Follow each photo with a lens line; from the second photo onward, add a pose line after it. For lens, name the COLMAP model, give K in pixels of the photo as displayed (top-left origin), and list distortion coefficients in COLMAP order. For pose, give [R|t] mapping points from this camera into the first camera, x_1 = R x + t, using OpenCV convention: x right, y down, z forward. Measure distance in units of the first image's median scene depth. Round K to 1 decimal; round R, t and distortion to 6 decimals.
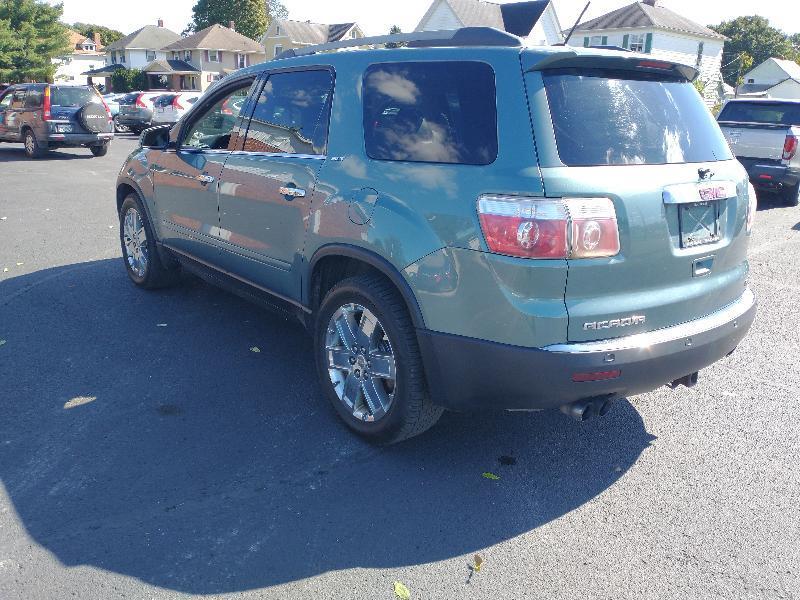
lens RADIAL K [[657.4, 0, 405.9], [0, 657.4, 302.8], [0, 0, 1]] dist [0.021464, -0.035134]
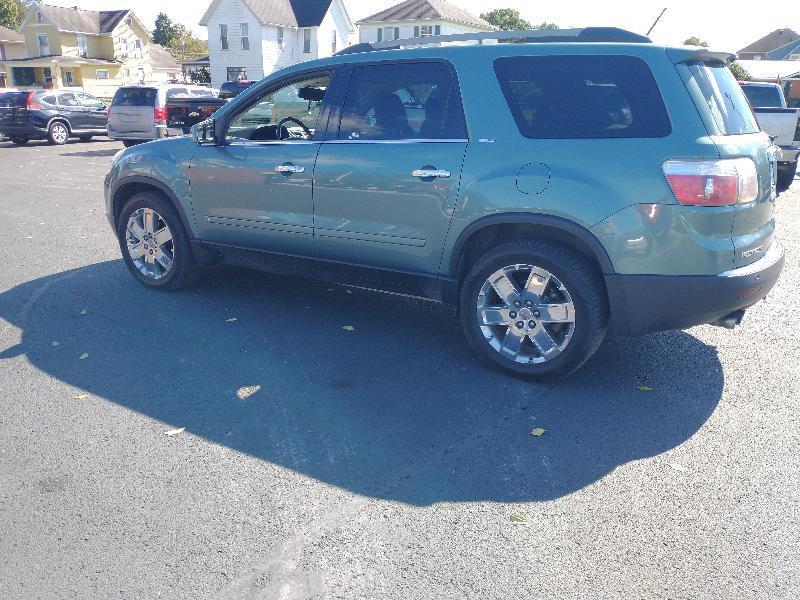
lens RADIAL K [[657.4, 0, 401.8], [0, 657.4, 303.4], [0, 0, 1]] dist [0.021464, -0.035134]
pose [[0.947697, -0.116040, 0.297330, -0.573825], [0.111634, 0.993240, 0.031819, 0.009177], [-0.299012, 0.003037, 0.954244, -0.045359]]
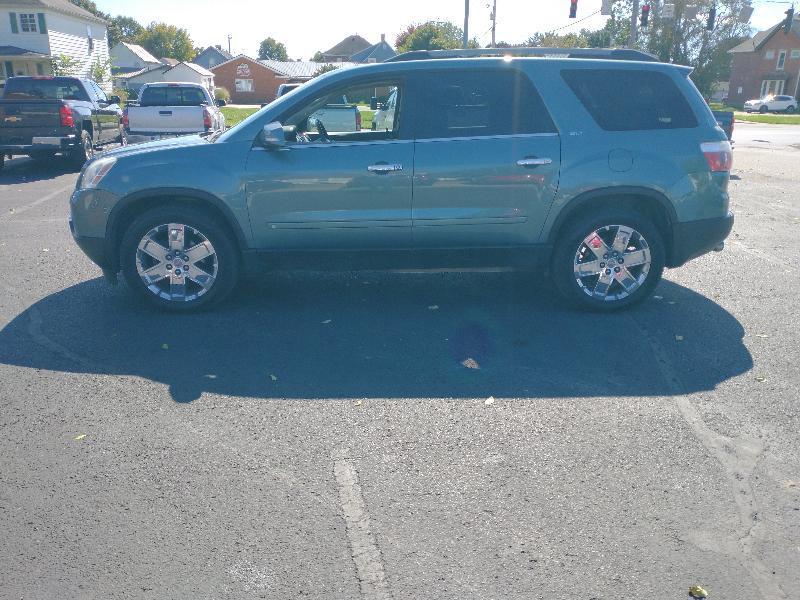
lens RADIAL K [[657.4, 0, 406.1], [0, 657.4, 303.4], [0, 0, 1]] dist [0.021464, -0.035134]
pose [[0.597620, -0.261996, 0.757765, -1.444000], [0.242064, 0.959961, 0.140998, -0.143359], [-0.764366, 0.099164, 0.637112, 0.359263]]
